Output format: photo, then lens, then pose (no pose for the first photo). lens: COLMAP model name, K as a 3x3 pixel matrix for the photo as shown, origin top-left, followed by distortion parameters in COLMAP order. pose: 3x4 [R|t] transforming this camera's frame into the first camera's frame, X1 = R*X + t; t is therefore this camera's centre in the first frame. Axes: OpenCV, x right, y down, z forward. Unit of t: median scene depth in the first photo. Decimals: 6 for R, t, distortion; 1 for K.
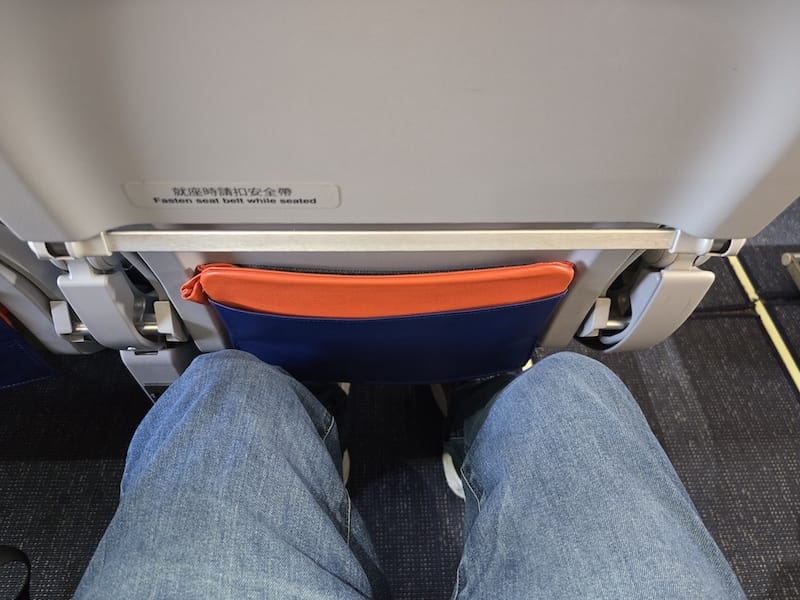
lens RADIAL K [[575.2, 0, 399.6], [0, 575.2, 301.0], [0, 0, 1]] dist [0.006579, -0.013177]
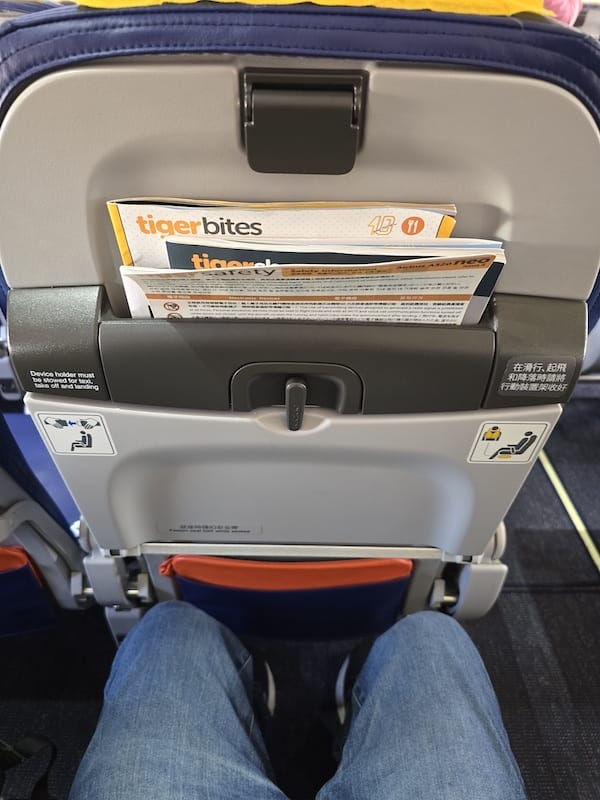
lens RADIAL K [[575.2, 0, 299.6], [0, 575.2, 396.6], [0, 0, 1]] dist [0.006579, -0.013177]
pose [[0.998831, 0.013904, -0.046287, 0.059112], [-0.025877, 0.962733, -0.269213, -0.050481], [0.040818, 0.270097, 0.961968, -0.545963]]
